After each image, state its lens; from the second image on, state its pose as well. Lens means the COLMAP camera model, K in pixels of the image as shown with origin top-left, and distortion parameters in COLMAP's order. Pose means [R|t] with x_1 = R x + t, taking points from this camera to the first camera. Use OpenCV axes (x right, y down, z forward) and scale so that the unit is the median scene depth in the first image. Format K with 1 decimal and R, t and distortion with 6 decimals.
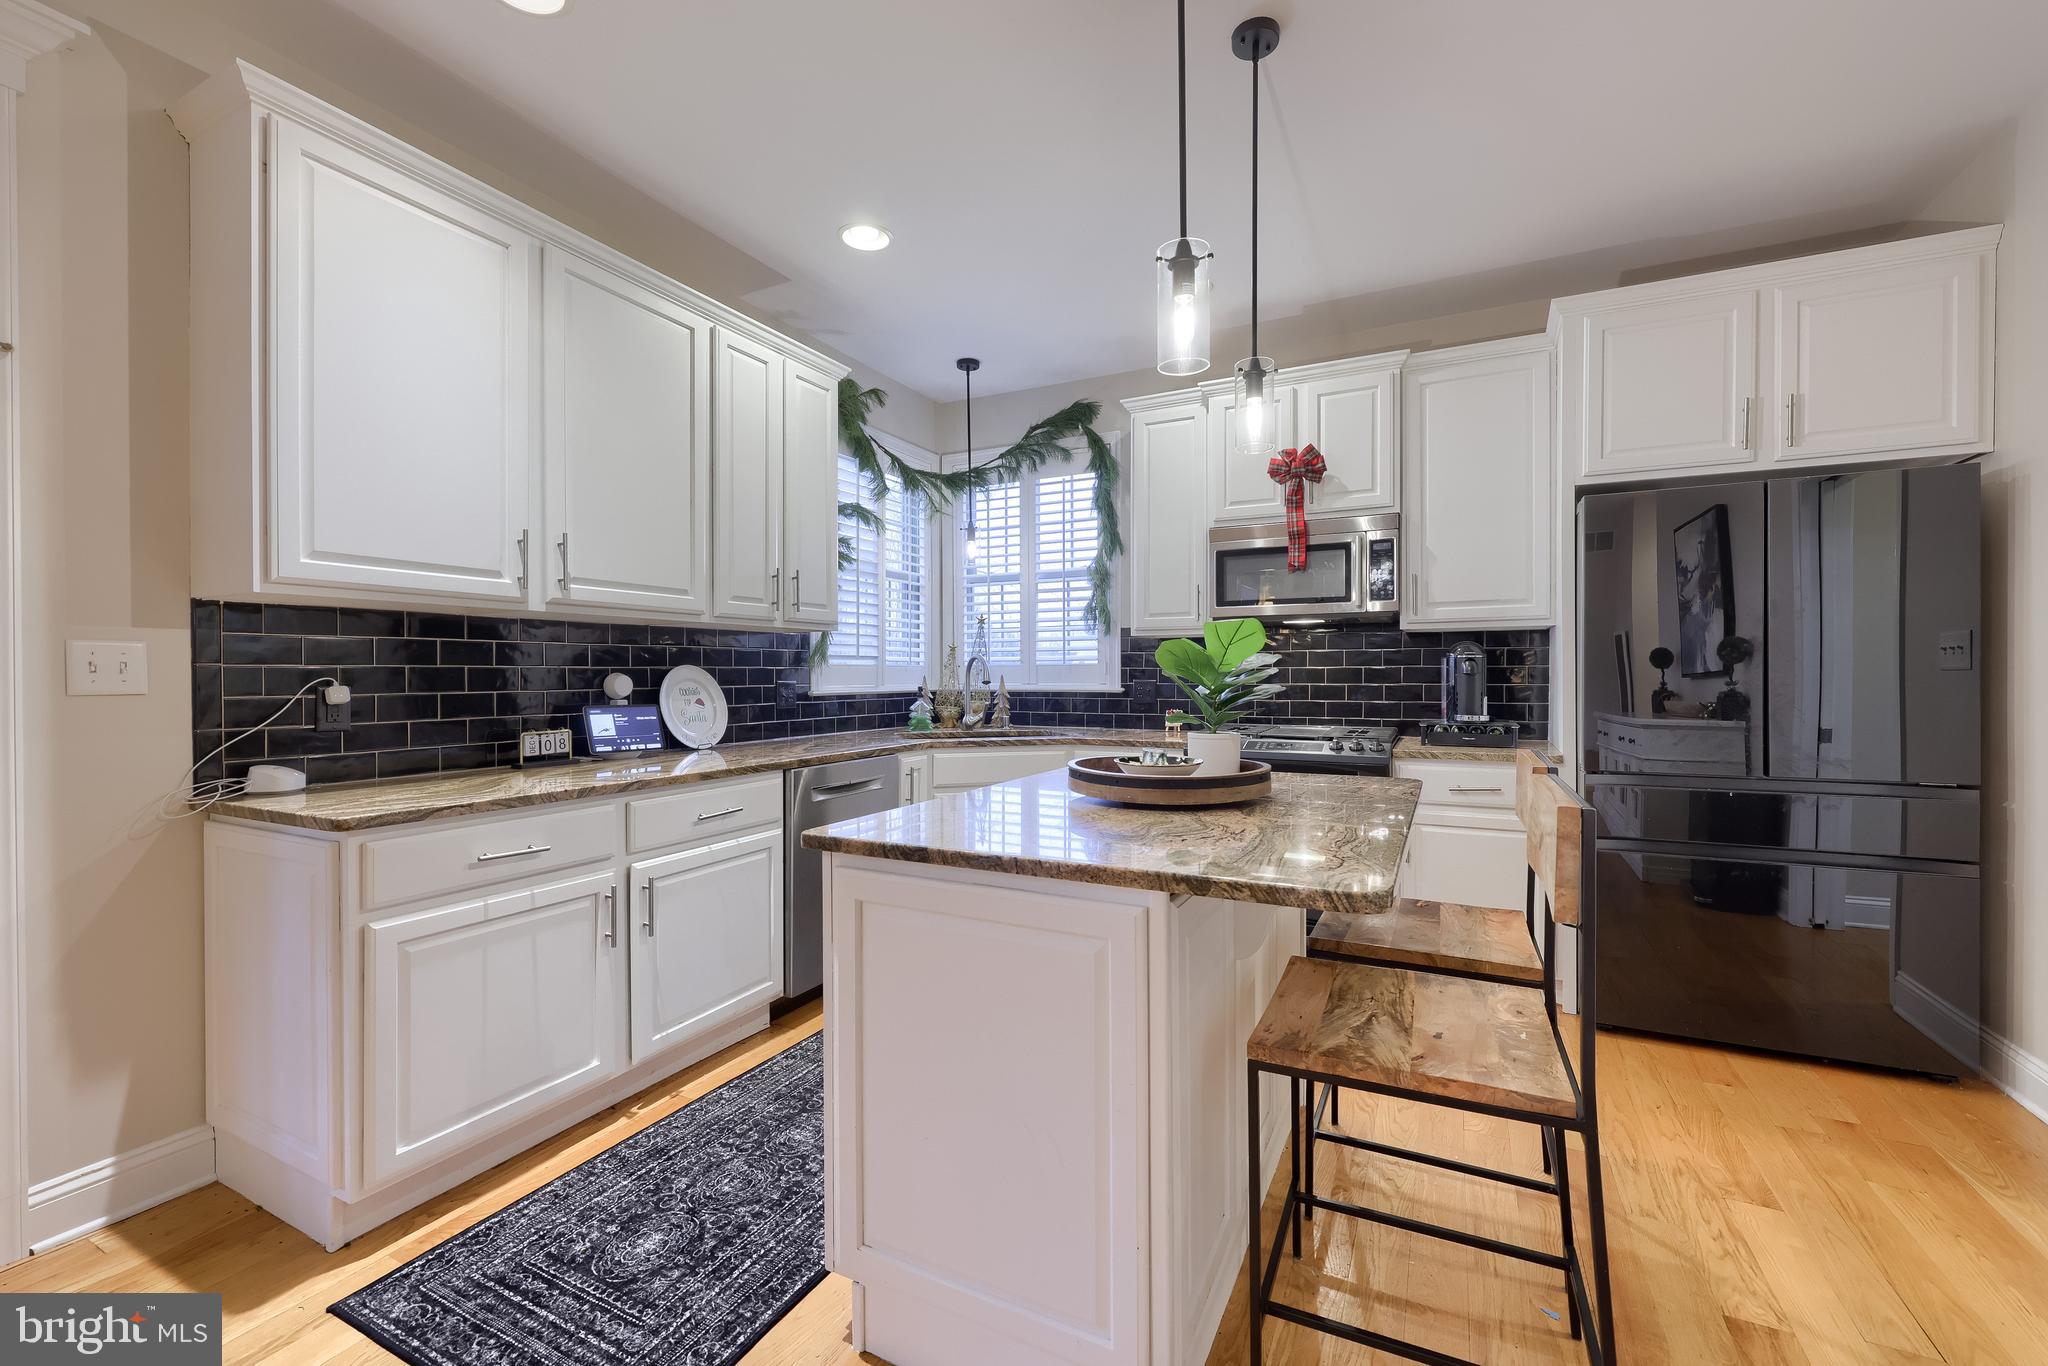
lens RADIAL K [[831.5, 0, 1016.3], [0, 831.5, 674.5], [0, 0, 1]] dist [-0.000038, 0.000174]
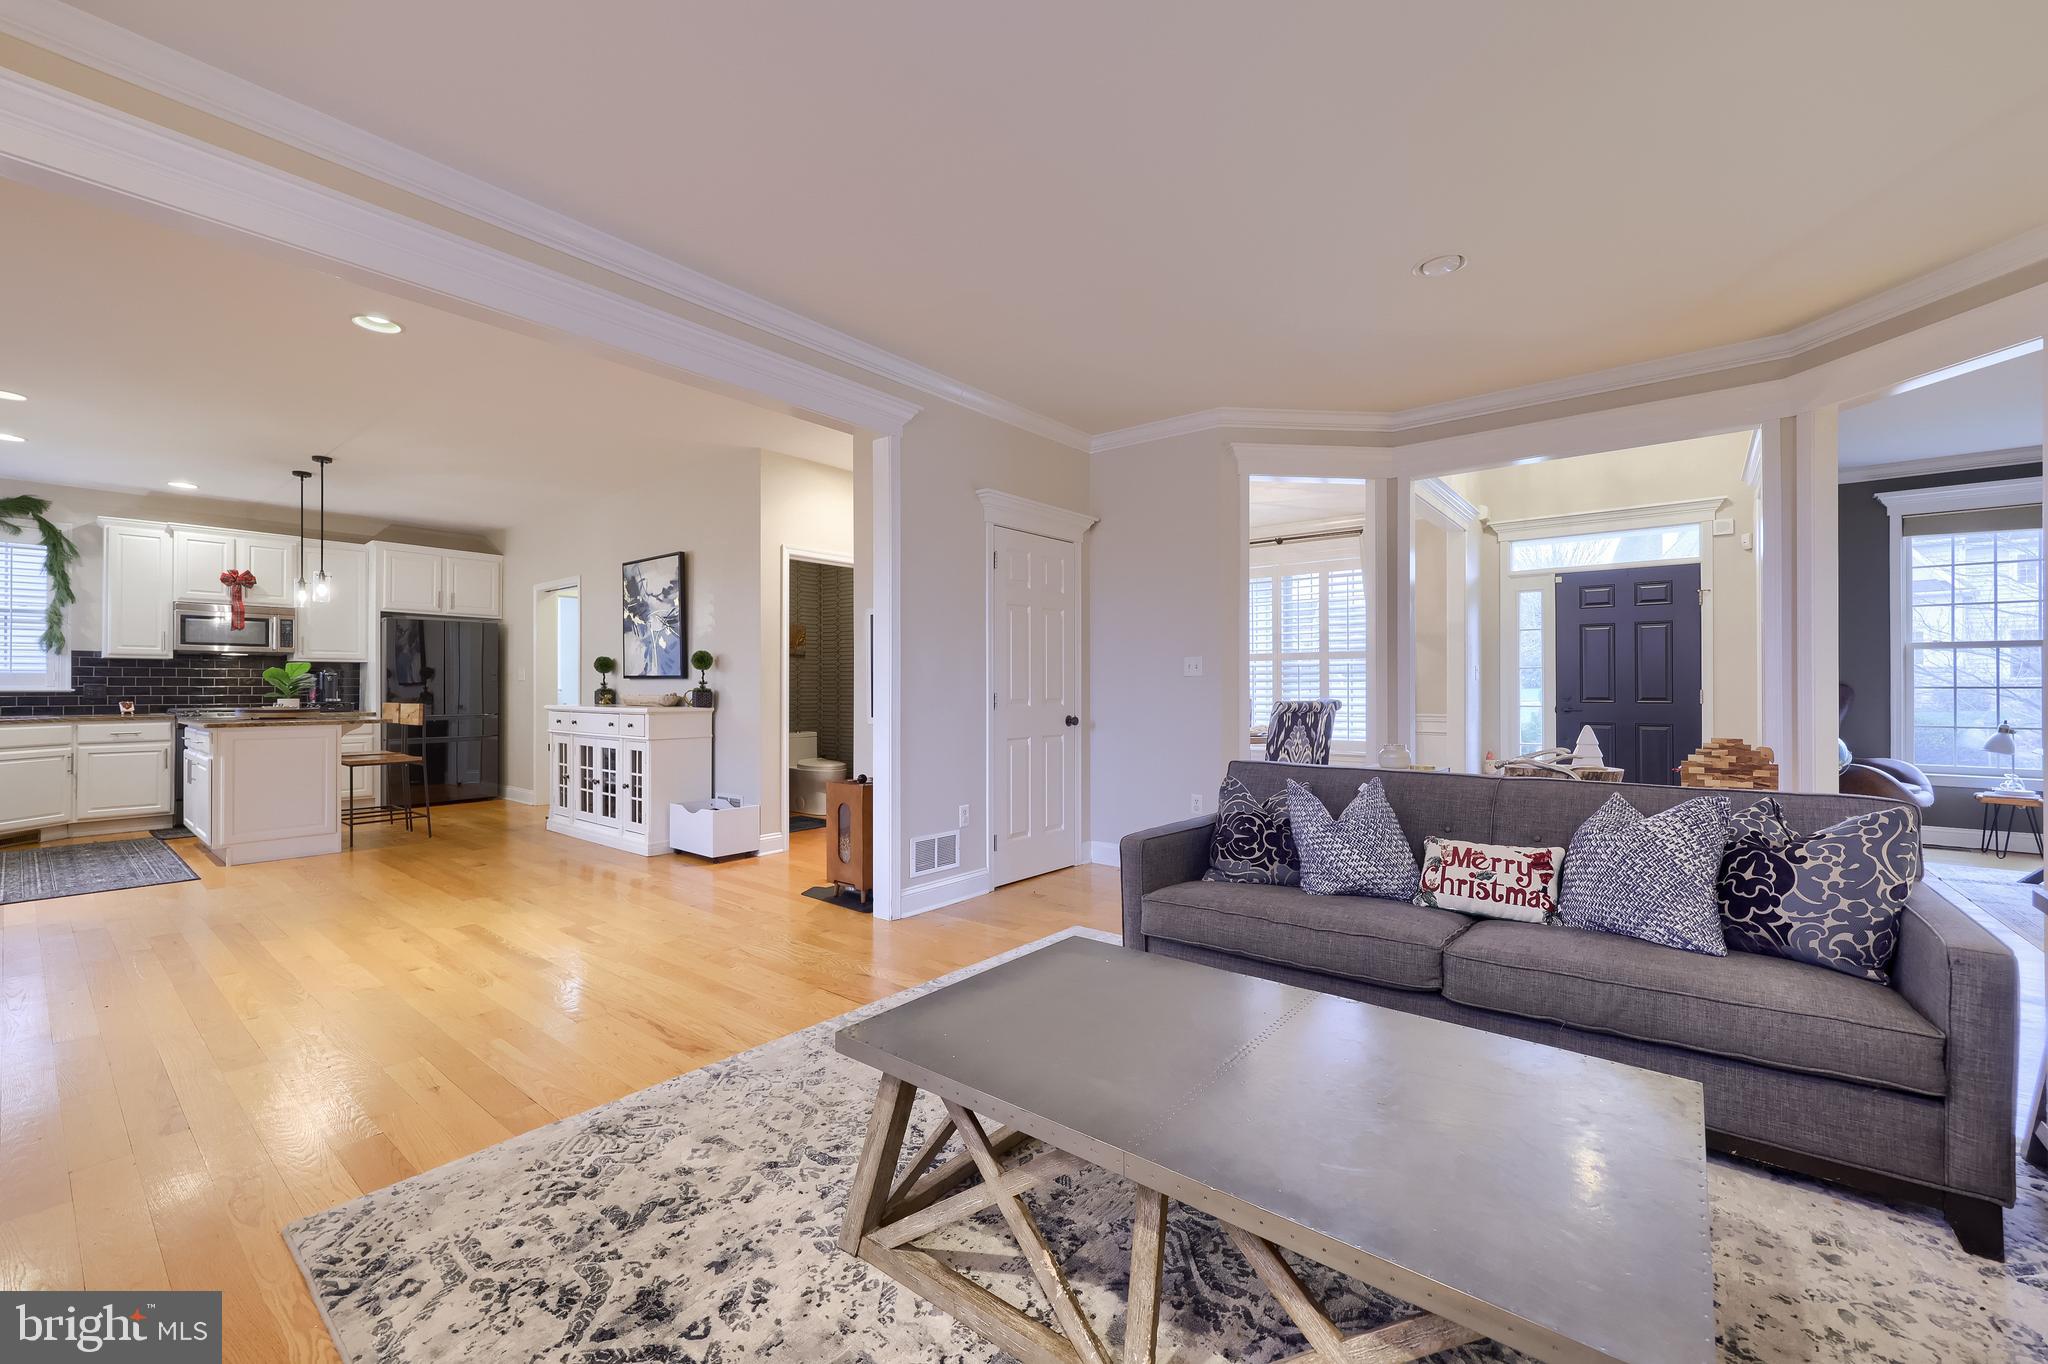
lens RADIAL K [[831.5, 0, 1015.6], [0, 831.5, 684.5], [0, 0, 1]] dist [-0.000038, 0.000174]
pose [[0.213602, 0.007939, 0.976889, -1.024520], [-0.001967, 0.999968, -0.007697, 0.016399], [-0.976919, -0.000277, 0.213611, -1.068791]]
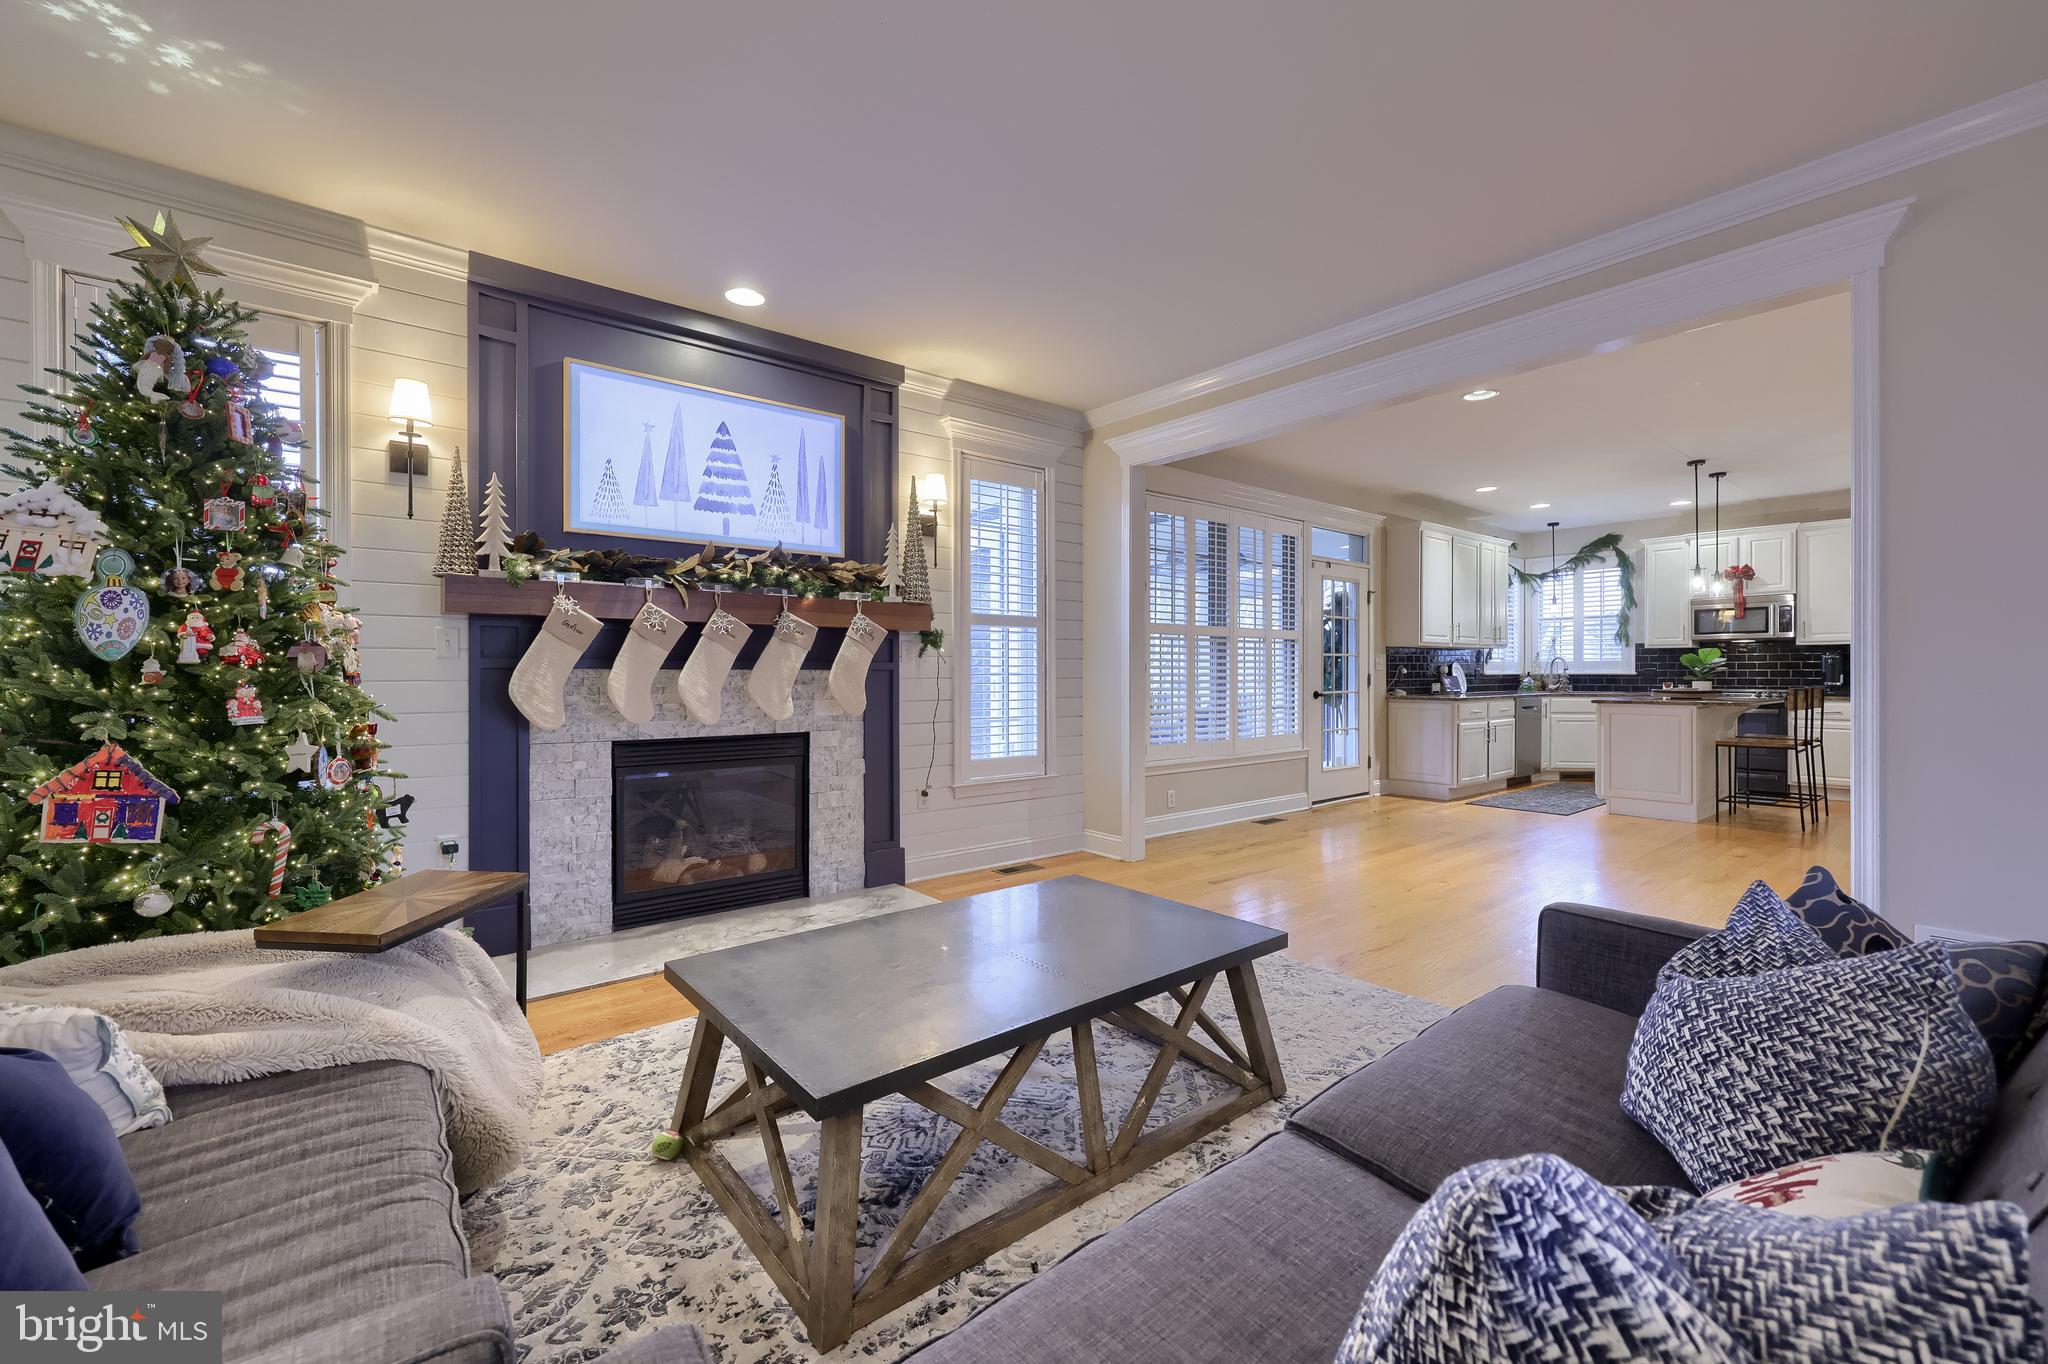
lens RADIAL K [[831.5, 0, 1027.8], [0, 831.5, 677.1], [0, 0, 1]] dist [-0.000038, 0.000174]
pose [[0.916923, 0.000667, -0.399064, -0.439097], [0.002265, 0.999974, 0.006875, 0.010370], [0.399058, -0.007208, 0.916897, -1.518283]]
